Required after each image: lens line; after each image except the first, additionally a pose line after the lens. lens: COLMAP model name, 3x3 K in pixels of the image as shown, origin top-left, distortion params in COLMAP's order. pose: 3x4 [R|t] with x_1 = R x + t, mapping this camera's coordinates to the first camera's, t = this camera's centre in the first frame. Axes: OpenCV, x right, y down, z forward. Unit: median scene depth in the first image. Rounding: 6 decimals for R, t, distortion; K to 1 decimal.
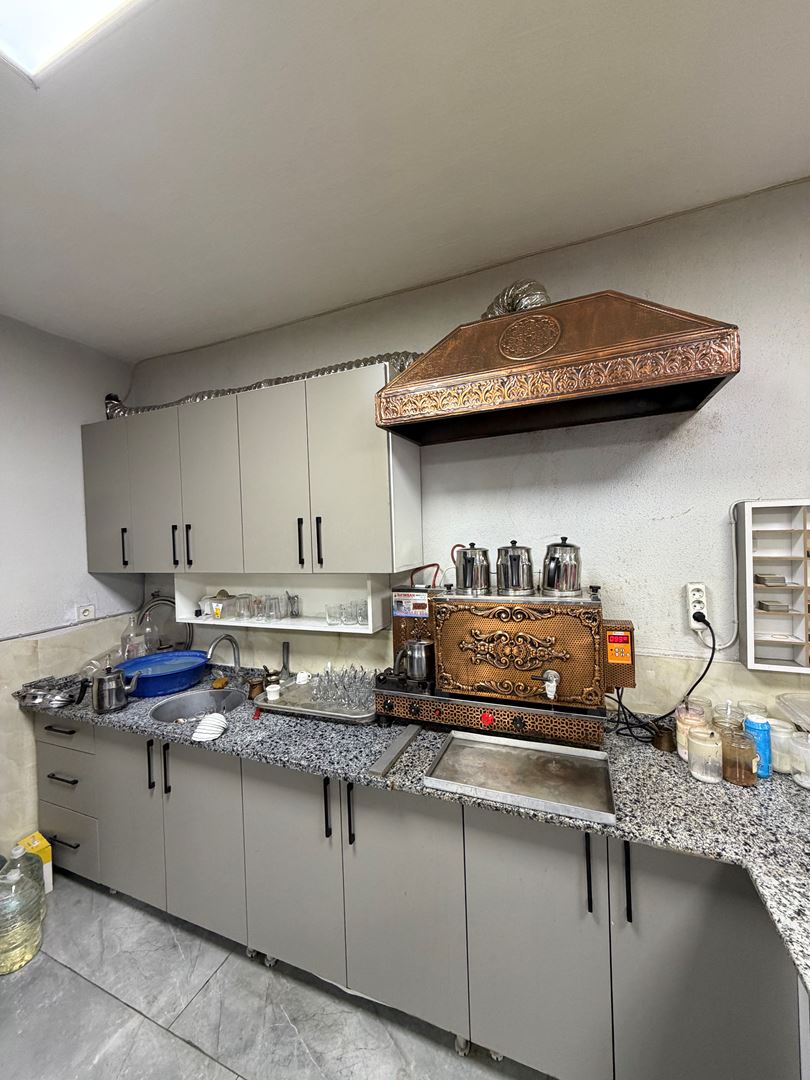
lens RADIAL K [[429.1, 0, 404.1], [0, 429.1, 537.4], [0, 0, 1]] dist [-0.001275, 0.000160]
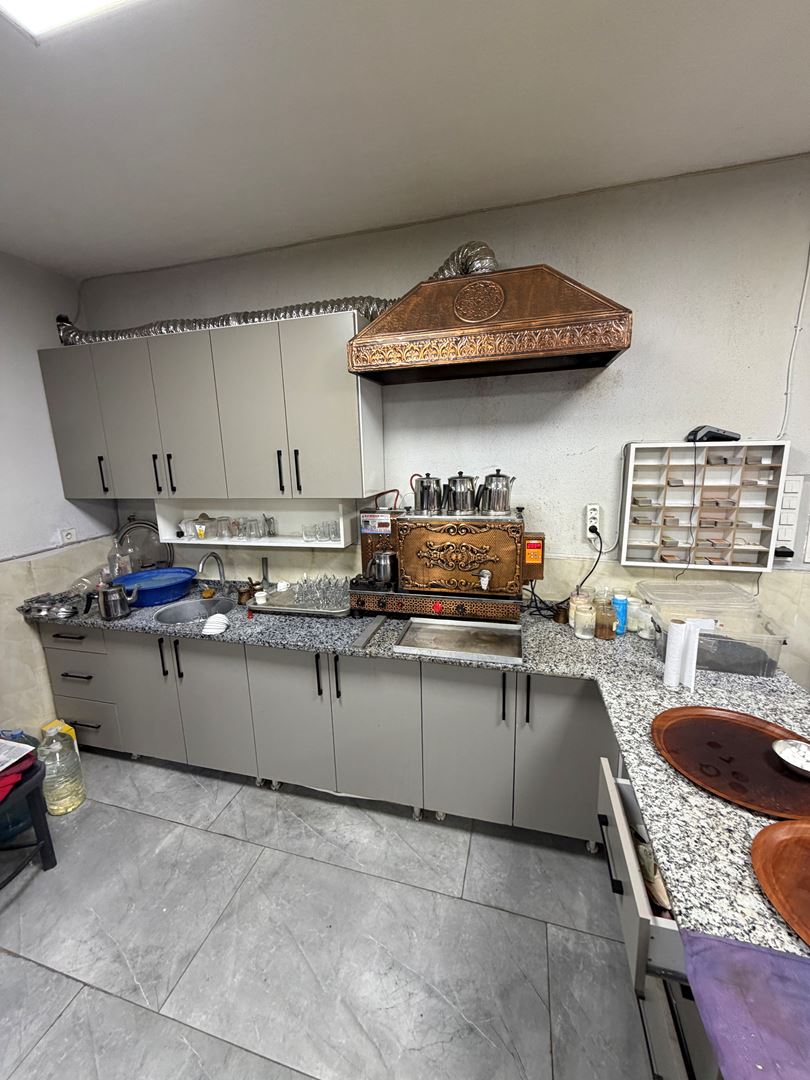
lens RADIAL K [[429.1, 0, 404.1], [0, 429.1, 537.4], [0, 0, 1]] dist [-0.001275, 0.000160]
pose [[0.991411, -0.018667, 0.129442, -0.074206], [-0.005311, 0.983197, 0.182470, -0.031588], [-0.130673, -0.181590, 0.974654, -0.234403]]
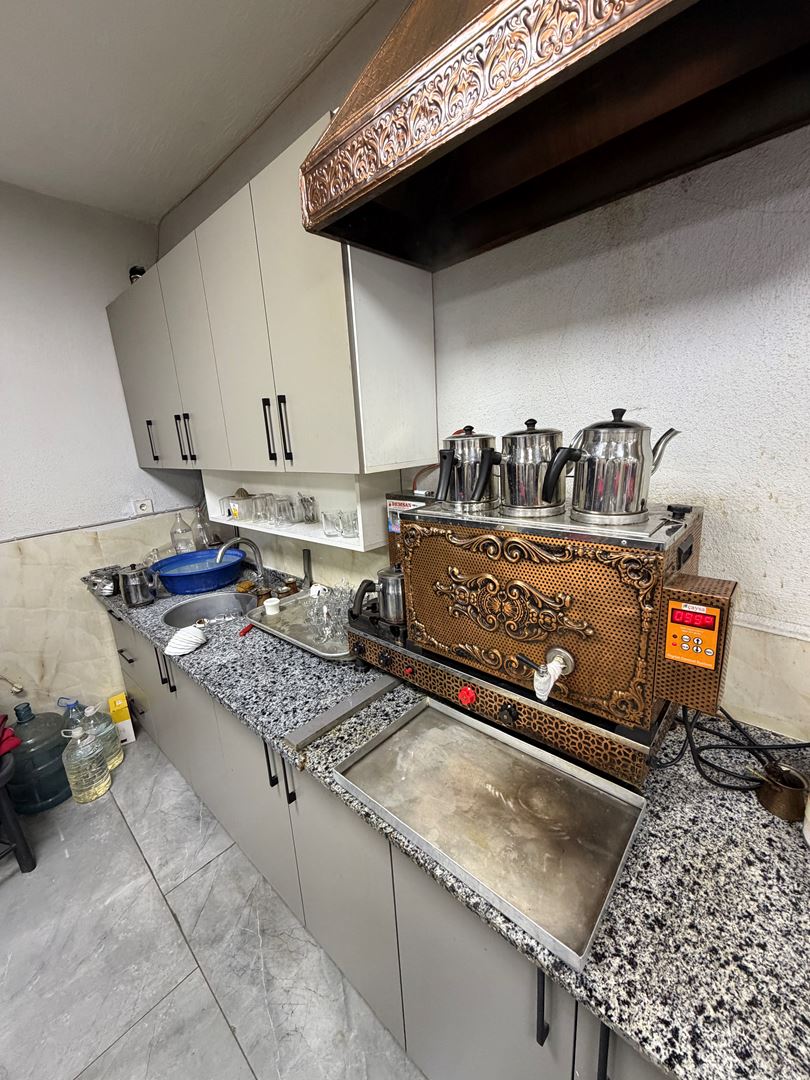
lens RADIAL K [[429.1, 0, 404.1], [0, 429.1, 537.4], [0, 0, 1]] dist [-0.001275, 0.000160]
pose [[0.939721, 0.062629, -0.336159, 0.295874], [0.021709, 0.970174, 0.241436, 0.017681], [0.341253, -0.234180, 0.910333, 0.392512]]
